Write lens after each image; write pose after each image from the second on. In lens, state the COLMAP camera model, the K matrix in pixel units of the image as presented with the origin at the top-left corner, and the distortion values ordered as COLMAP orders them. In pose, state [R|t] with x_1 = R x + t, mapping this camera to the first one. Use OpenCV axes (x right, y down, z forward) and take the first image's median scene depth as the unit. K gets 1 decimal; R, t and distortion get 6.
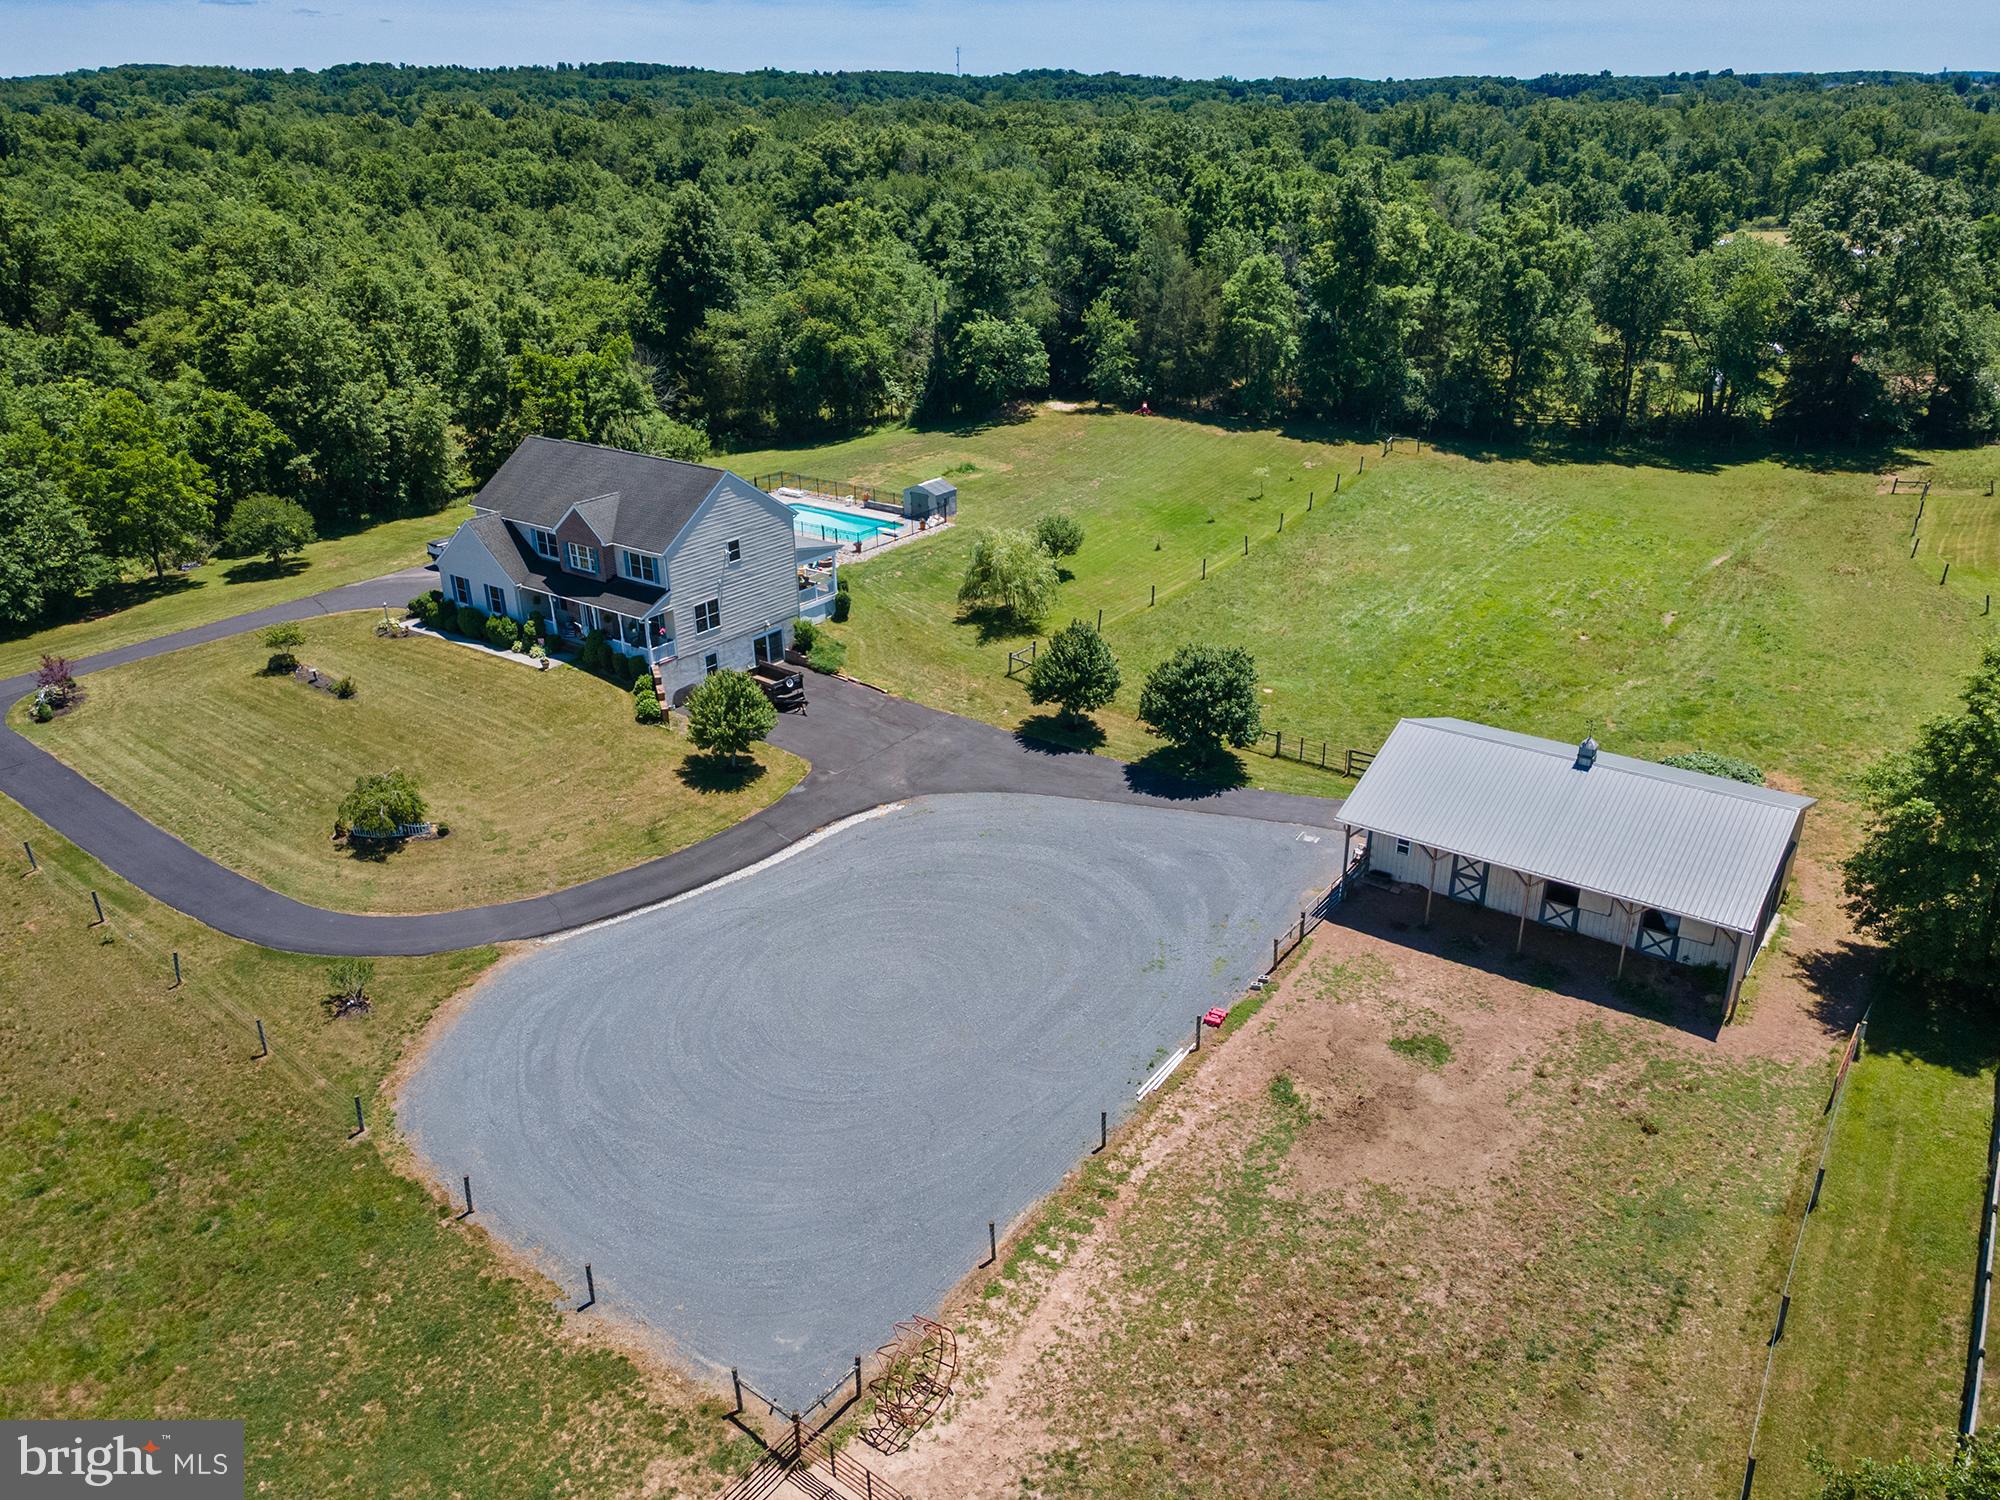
lens RADIAL K [[1478.5, 0, 989.9], [0, 1478.5, 753.9], [0, 0, 1]] dist [0.036068, 0.011897]
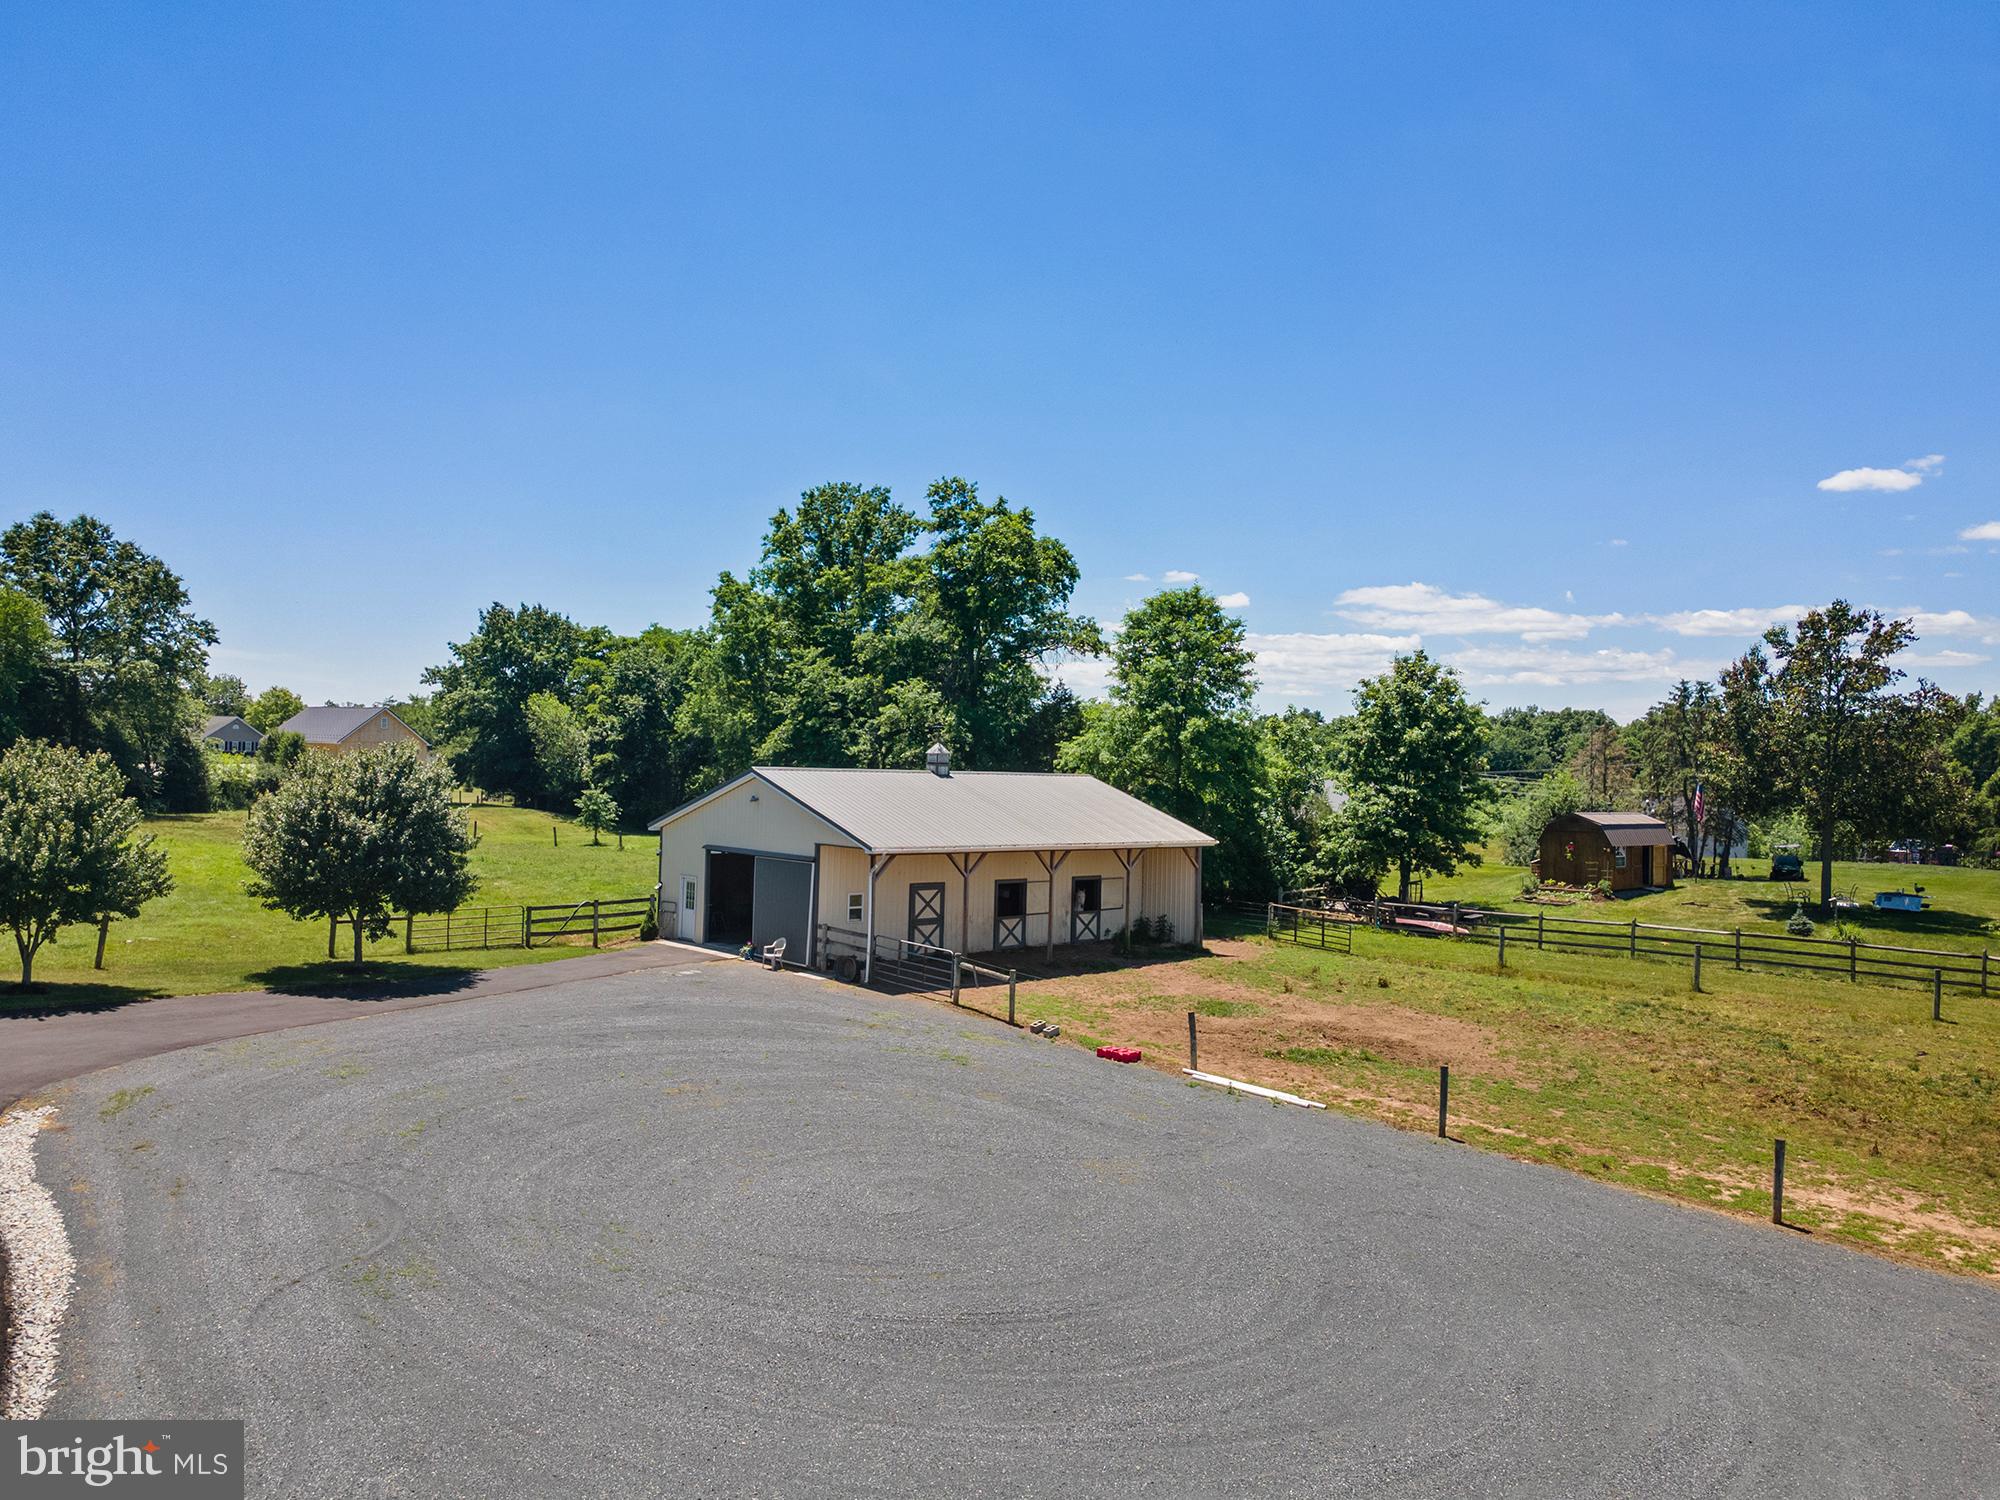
lens RADIAL K [[1478.5, 0, 1011.6], [0, 1478.5, 766.7], [0, 0, 1]] dist [0.036068, 0.011897]
pose [[0.188243, 0.012089, 0.982048, -0.327733], [0.369647, 0.925525, -0.082249, 0.065846], [-0.909904, 0.378494, 0.169755, 0.595616]]
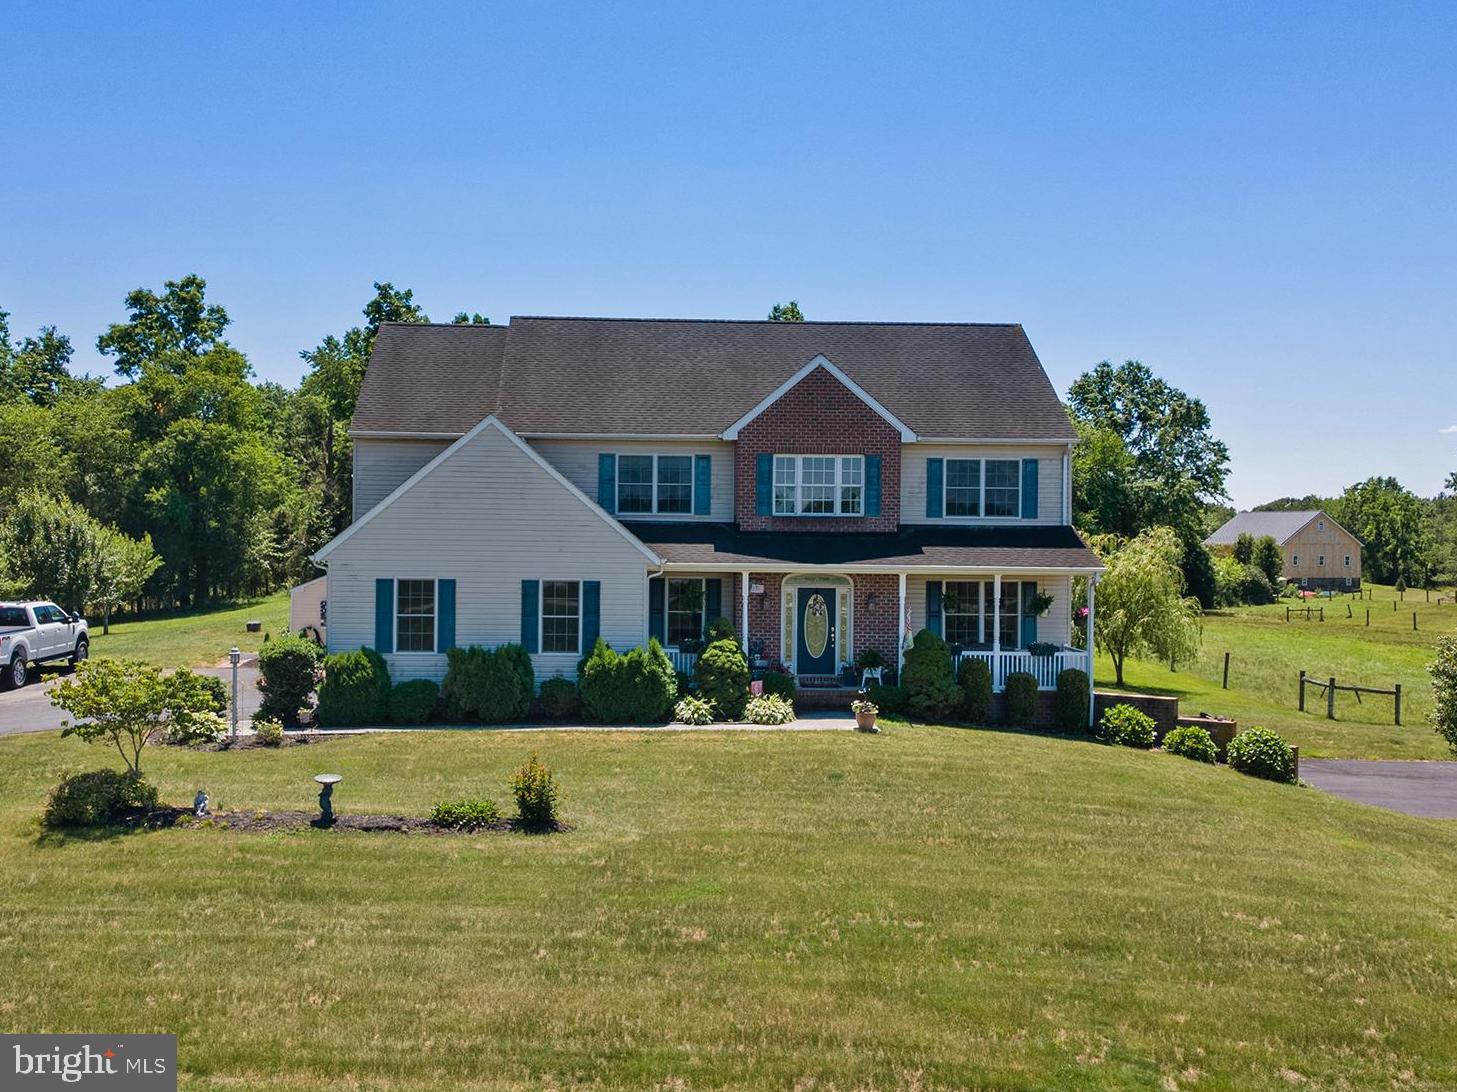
lens RADIAL K [[1476.0, 0, 670.8], [0, 1476.0, 551.2], [0, 0, 1]] dist [0.052235, 0.000000]
pose [[0.780019, 0.012927, 0.625622, -0.571338], [0.235850, 0.919981, -0.313065, 0.007686], [-0.579607, 0.391750, 0.714554, 0.730481]]
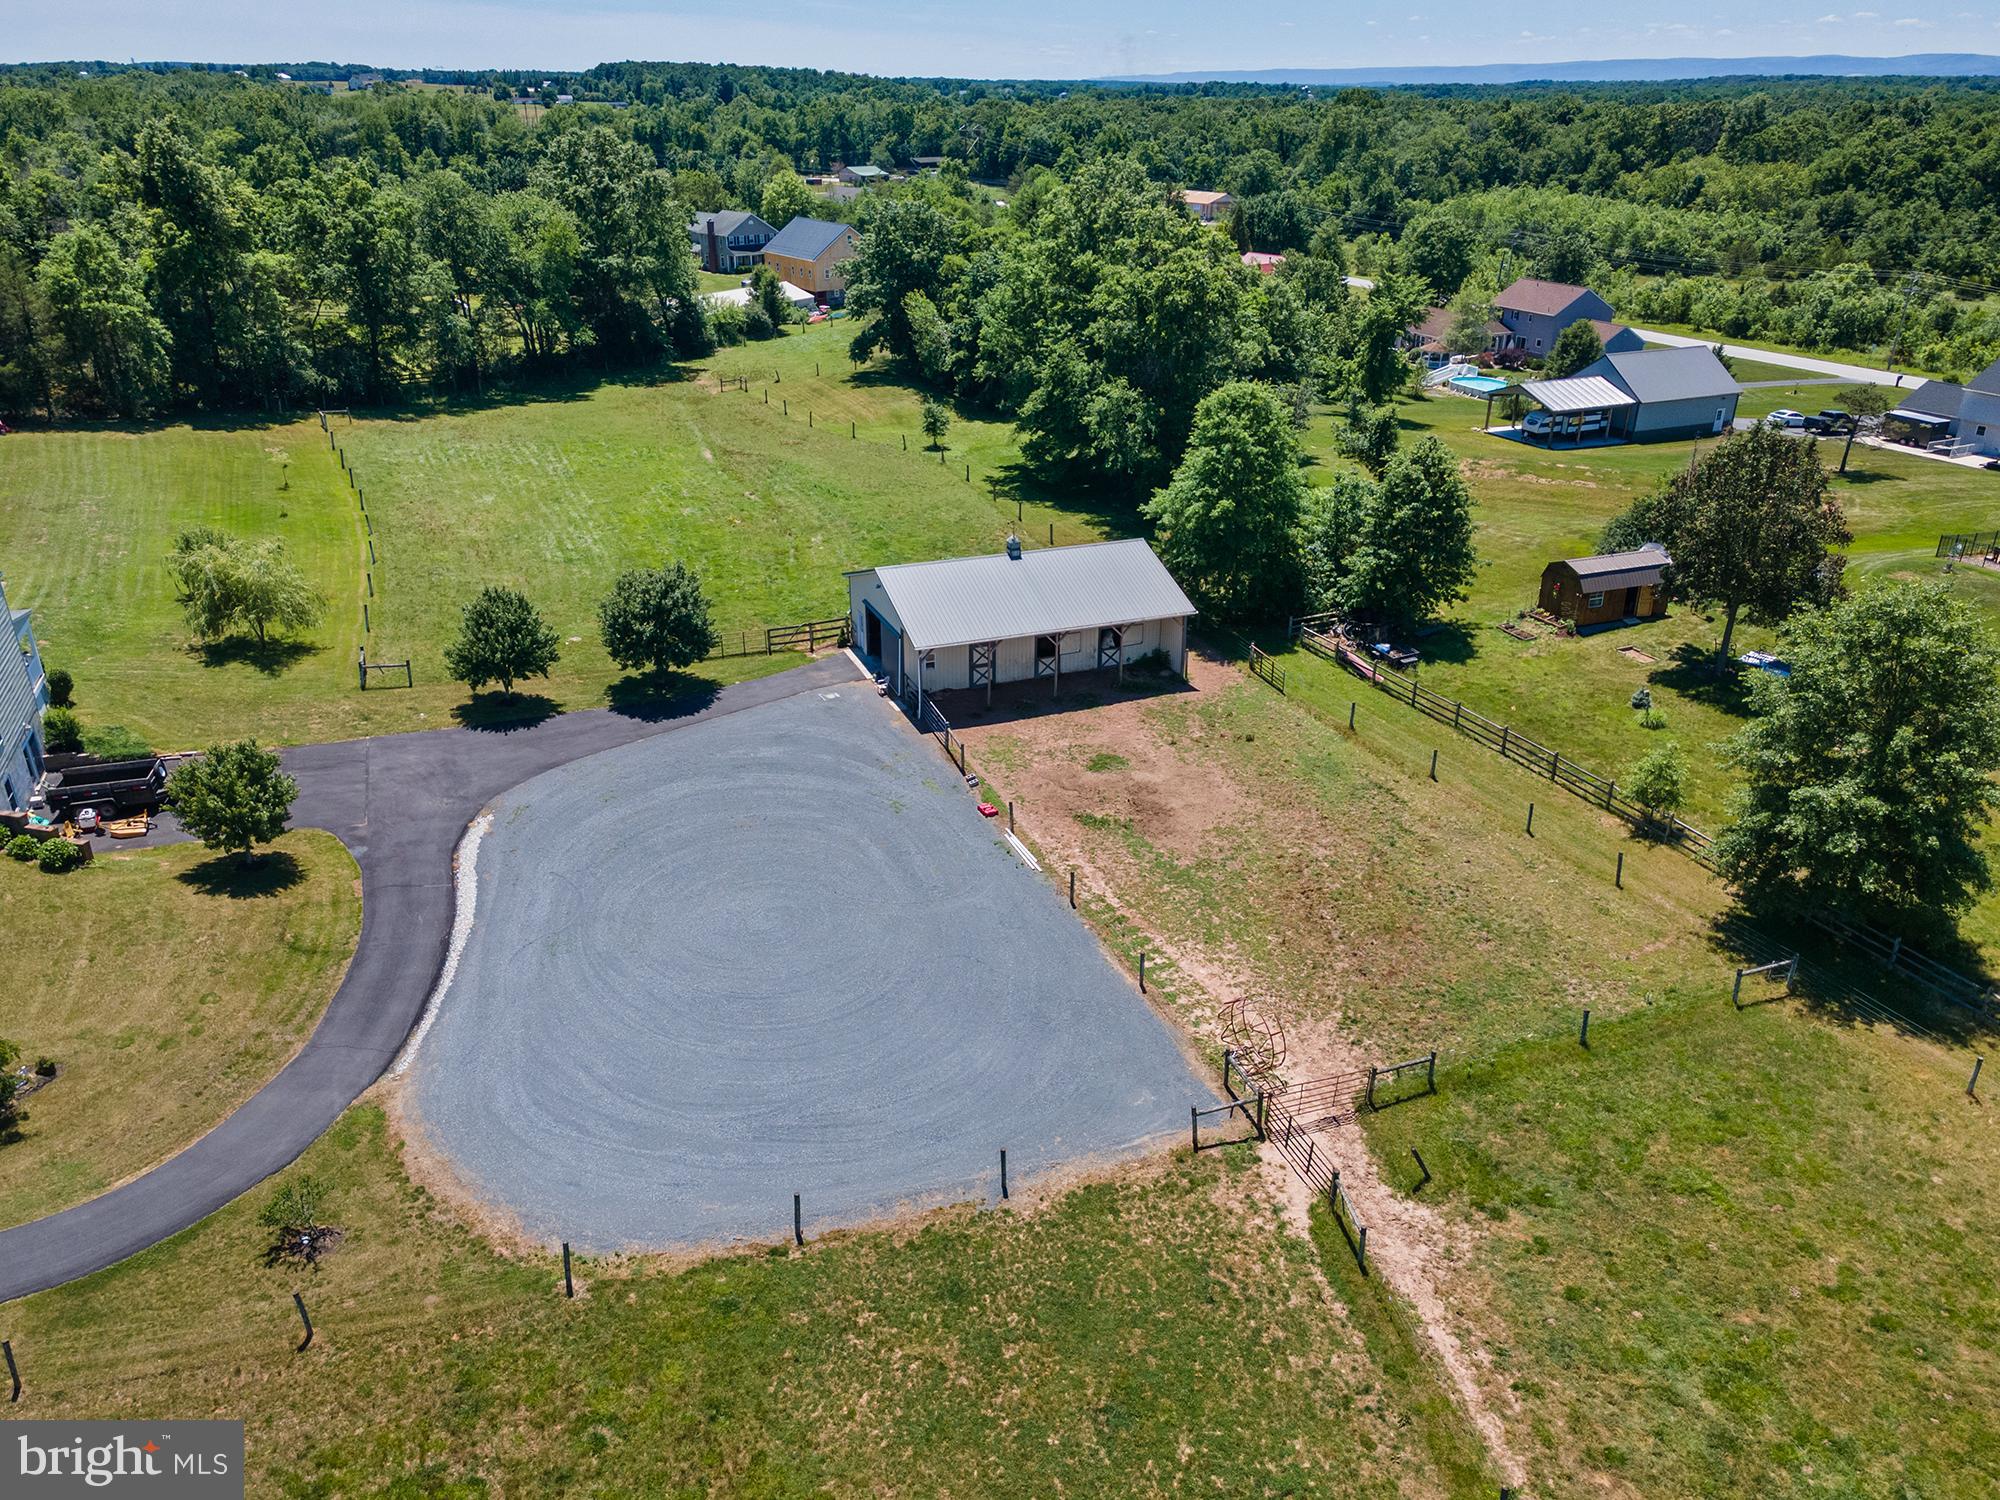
lens RADIAL K [[1478.5, 0, 1011.1], [0, 1478.5, 763.9], [0, 0, 1]] dist [0.036068, 0.011897]
pose [[0.528827, -0.342260, 0.776660, -0.503386], [0.334092, 0.925151, 0.180214, -0.043710], [-0.780208, 0.164174, 0.603591, 0.174989]]
